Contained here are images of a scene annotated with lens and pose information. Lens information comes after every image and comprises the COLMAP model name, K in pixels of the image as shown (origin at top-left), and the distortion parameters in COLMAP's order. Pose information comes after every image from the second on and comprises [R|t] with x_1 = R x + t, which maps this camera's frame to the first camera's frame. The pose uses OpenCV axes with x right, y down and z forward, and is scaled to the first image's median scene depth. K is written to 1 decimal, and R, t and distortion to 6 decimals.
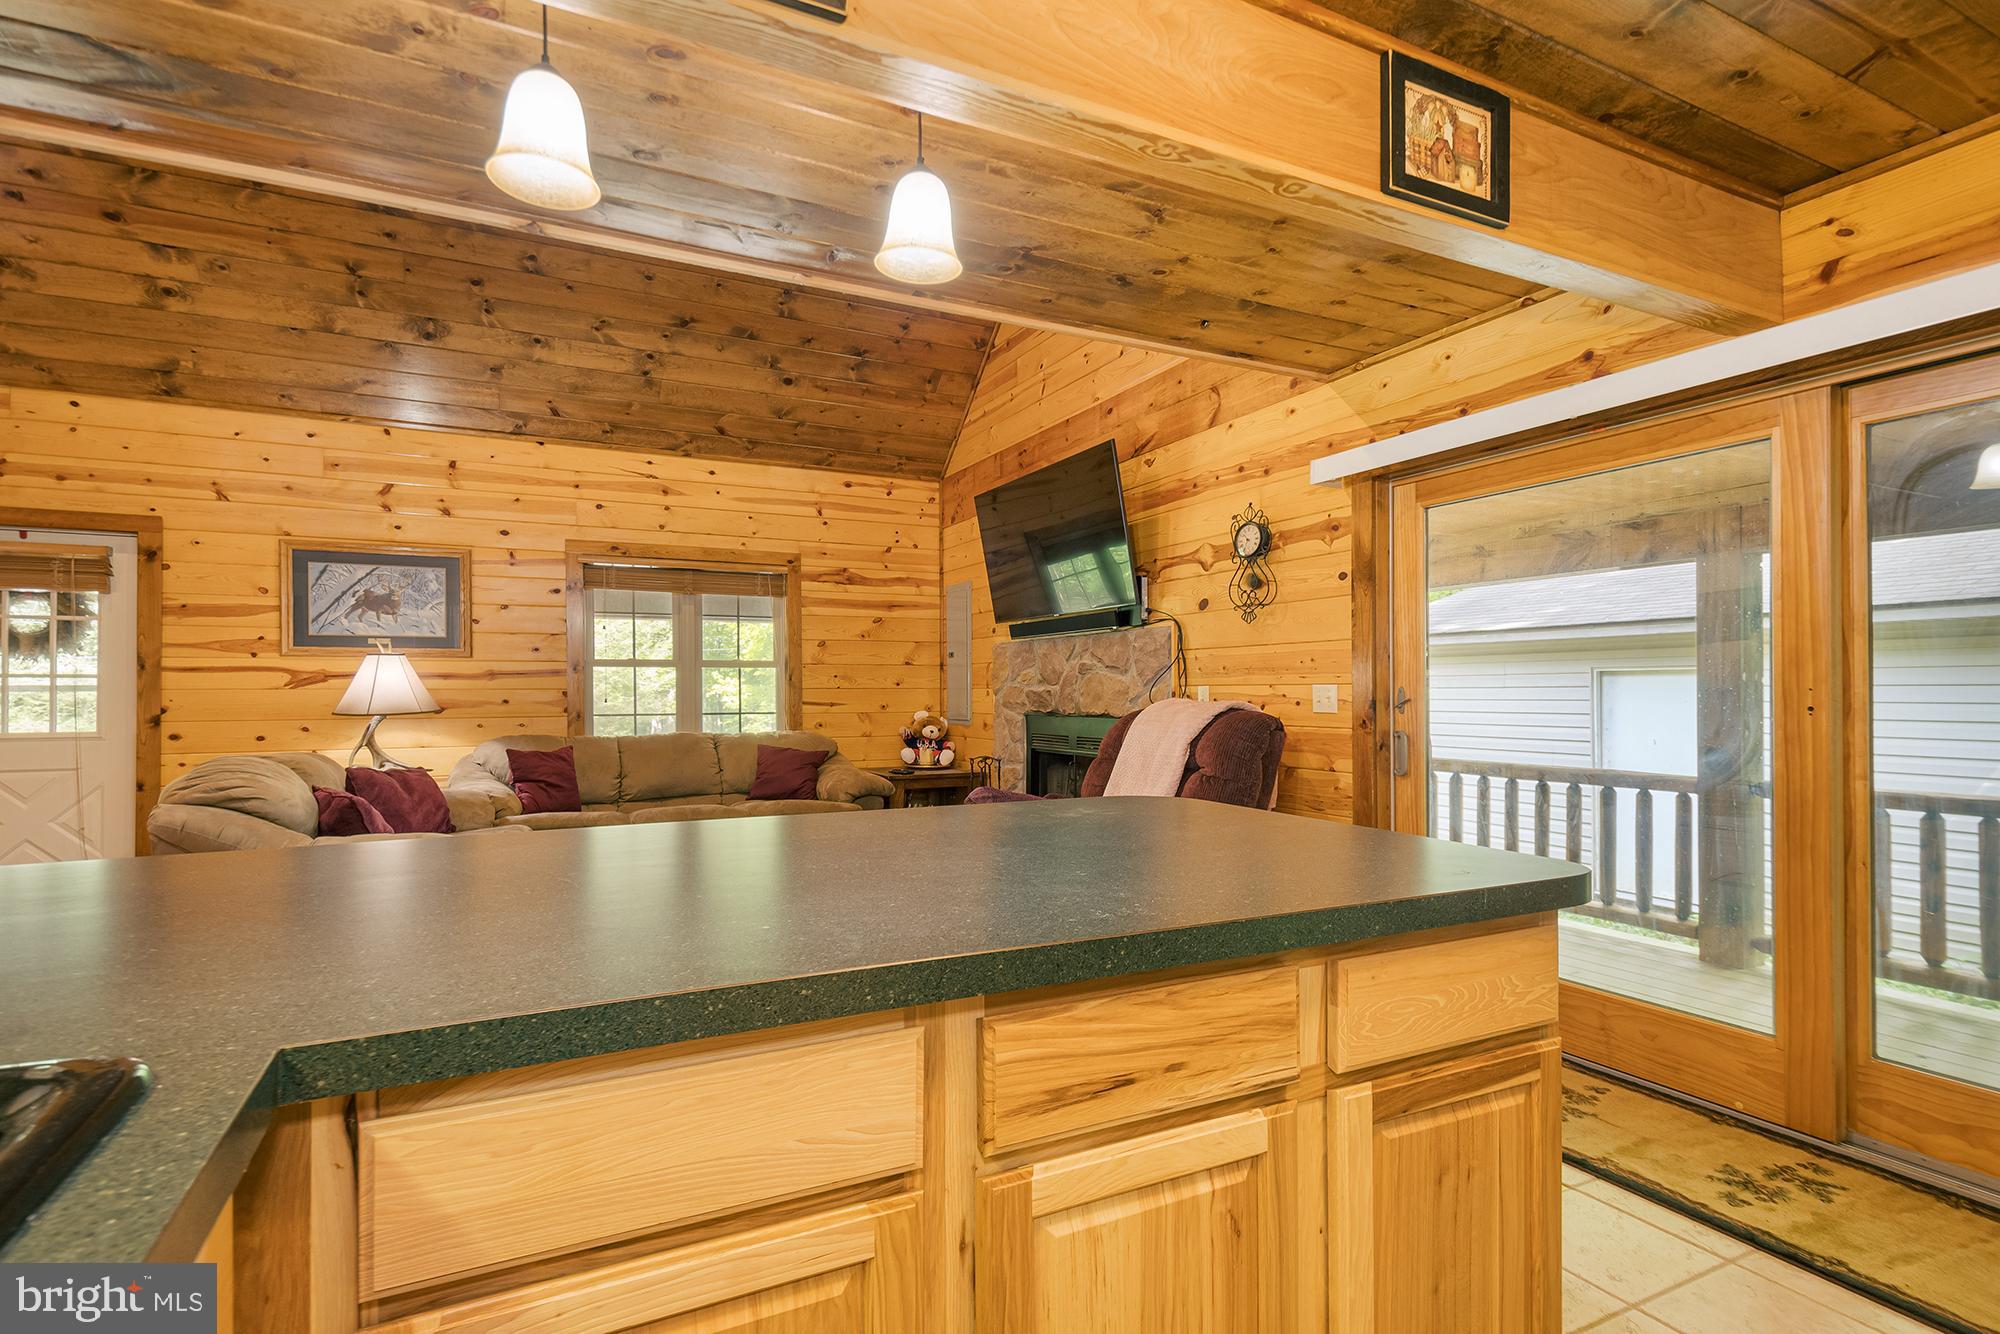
lens RADIAL K [[851.7, 0, 999.2], [0, 851.7, 696.3], [0, 0, 1]] dist [0.003215, -0.000082]
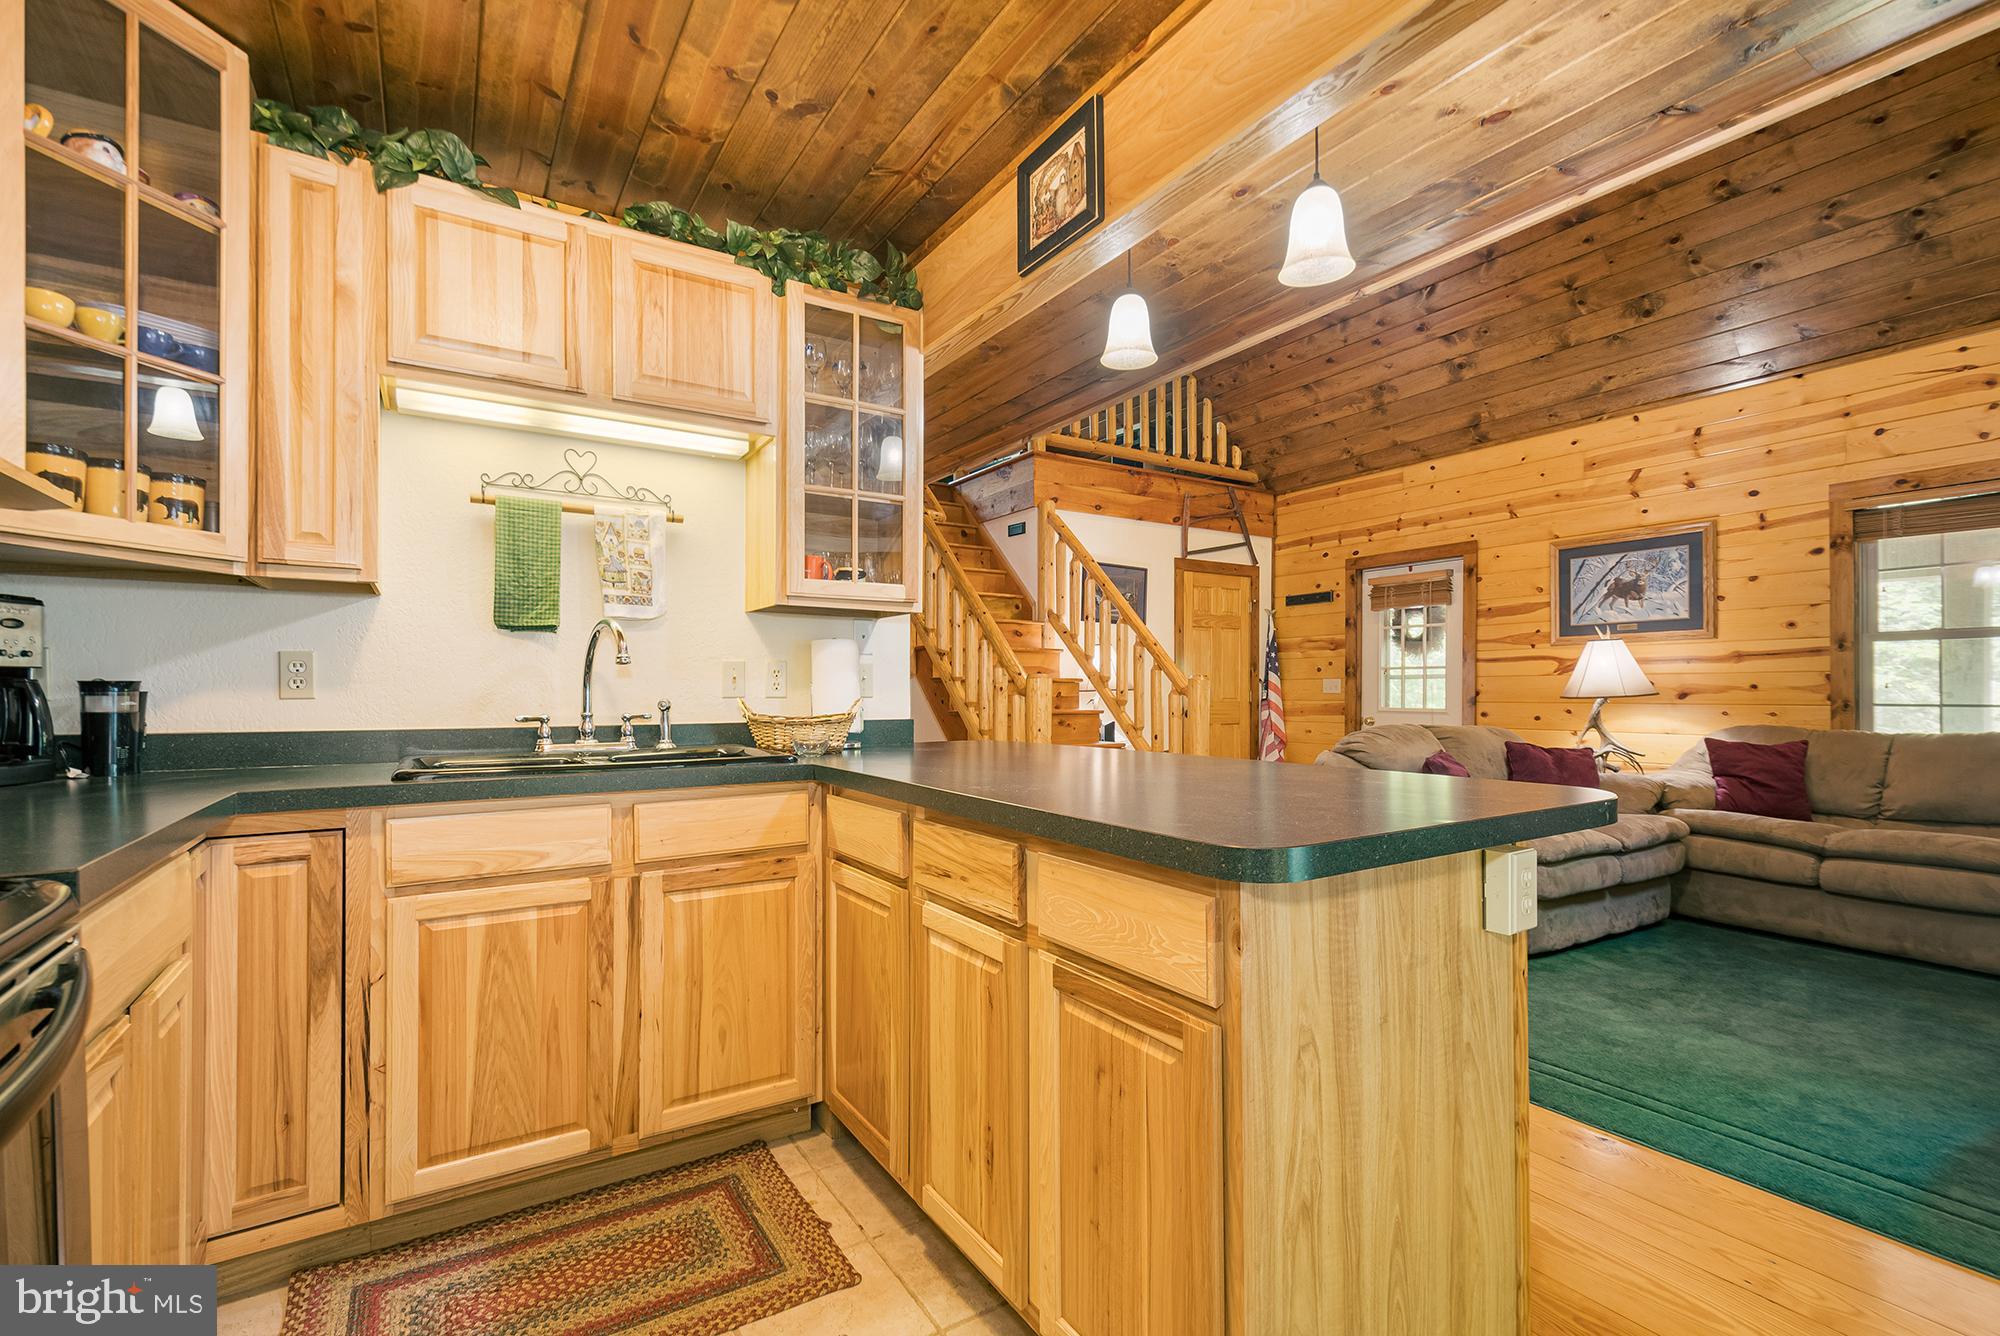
lens RADIAL K [[1051.5, 0, 1059.8], [0, 1051.5, 696.4], [0, 0, 1]] dist [-0.005513, 0.000826]
pose [[0.121212, 0.004323, -0.992617, 0.432774], [-0.000304, 0.999991, 0.004318, 0.012647], [0.992627, -0.000222, 0.121212, 0.177242]]
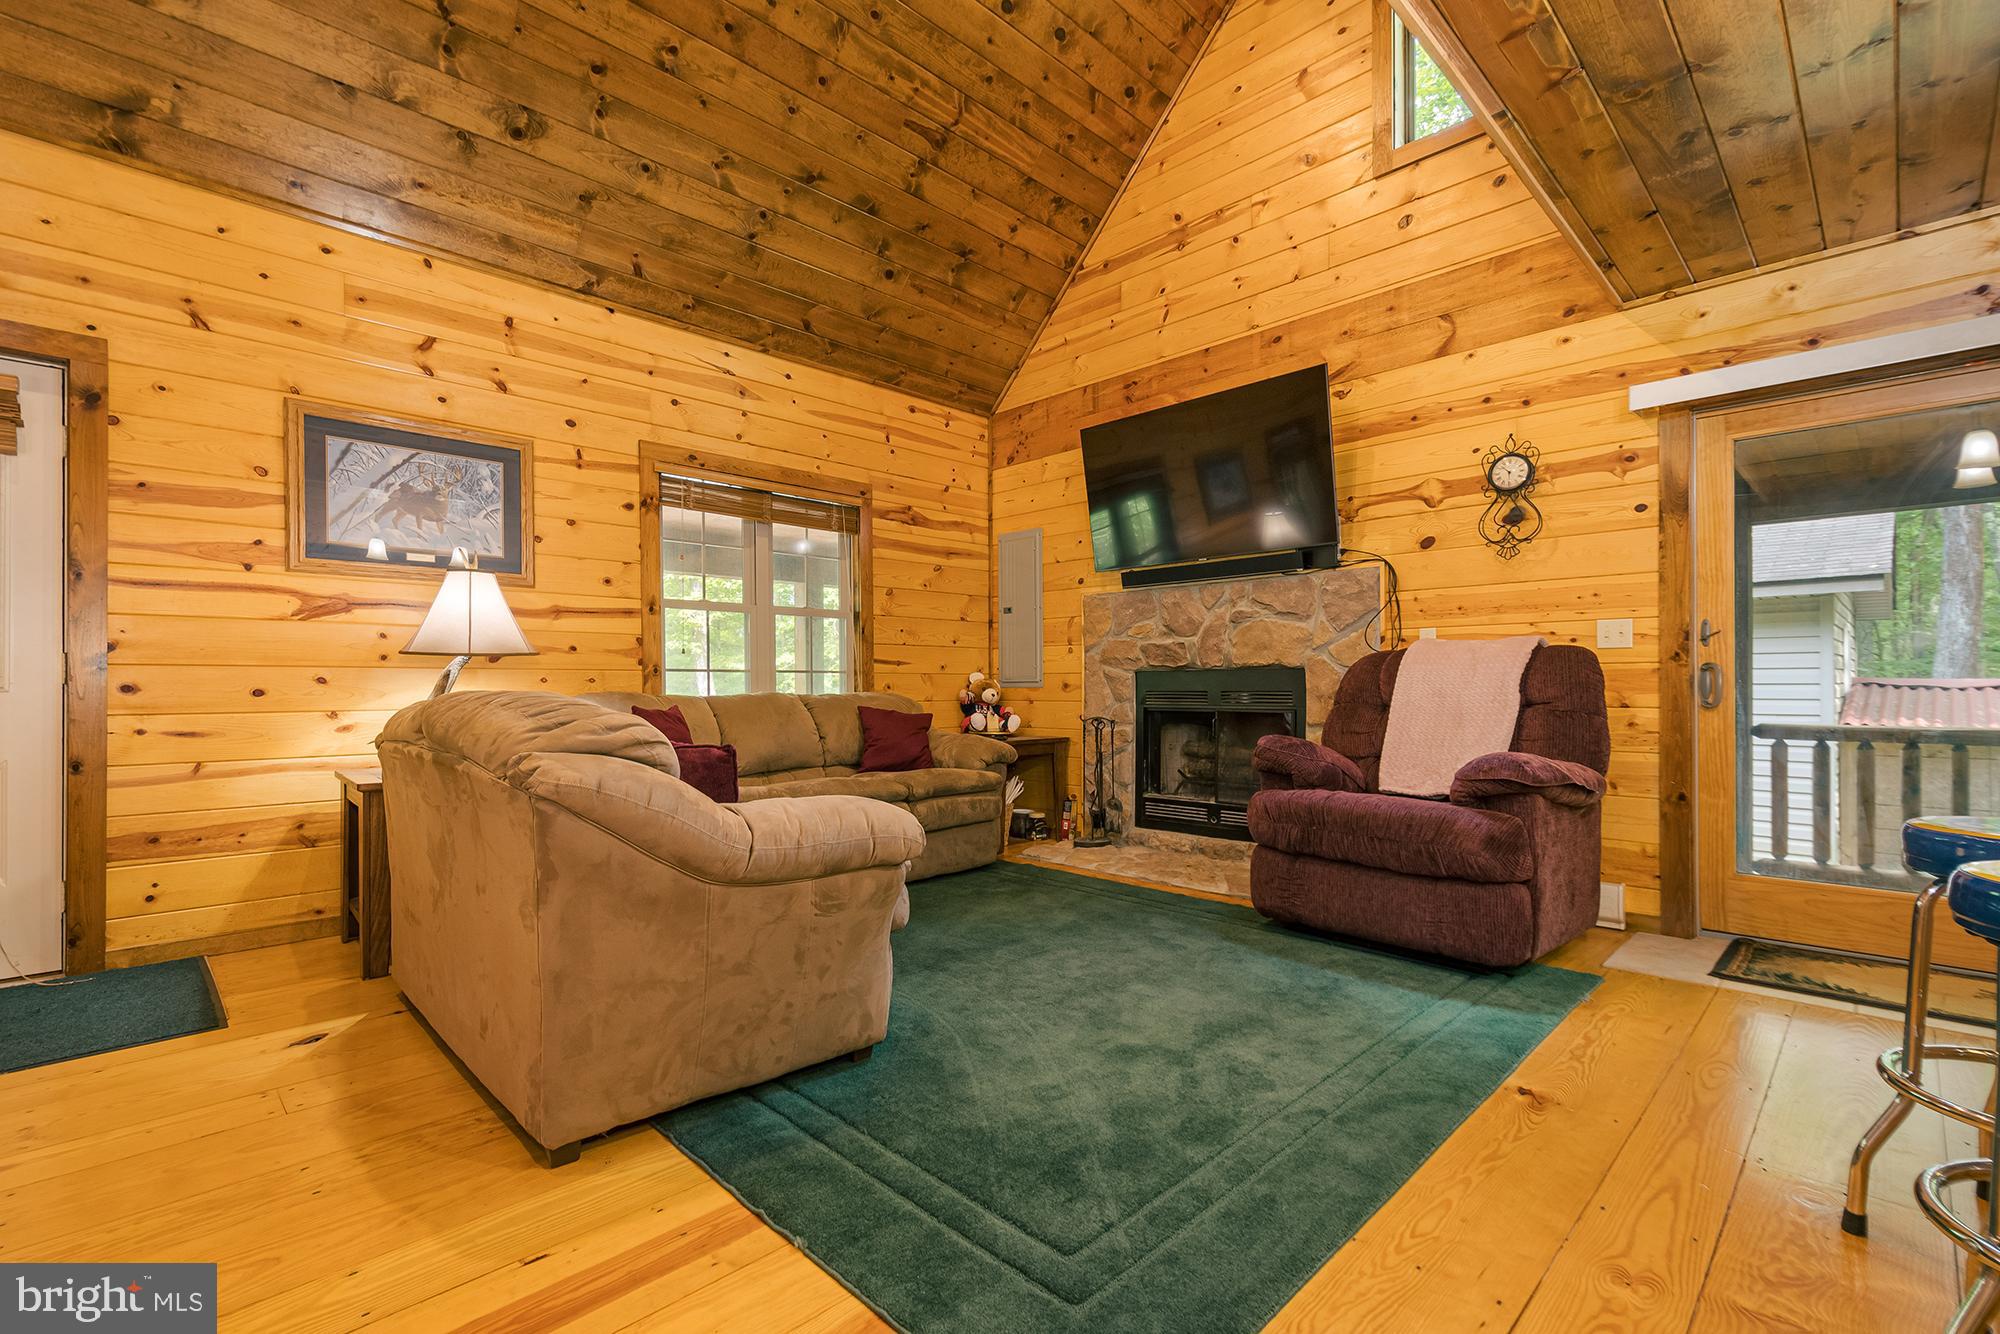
lens RADIAL K [[863.3, 0, 988.0], [0, 863.3, 685.8], [0, 0, 1]] dist [0.002297, -0.000175]
pose [[0.964348, -0.008105, 0.264515, -0.463244], [0.008647, 0.999962, -0.000887, 0.046093], [-0.264498, 0.003143, 0.964381, 0.185867]]
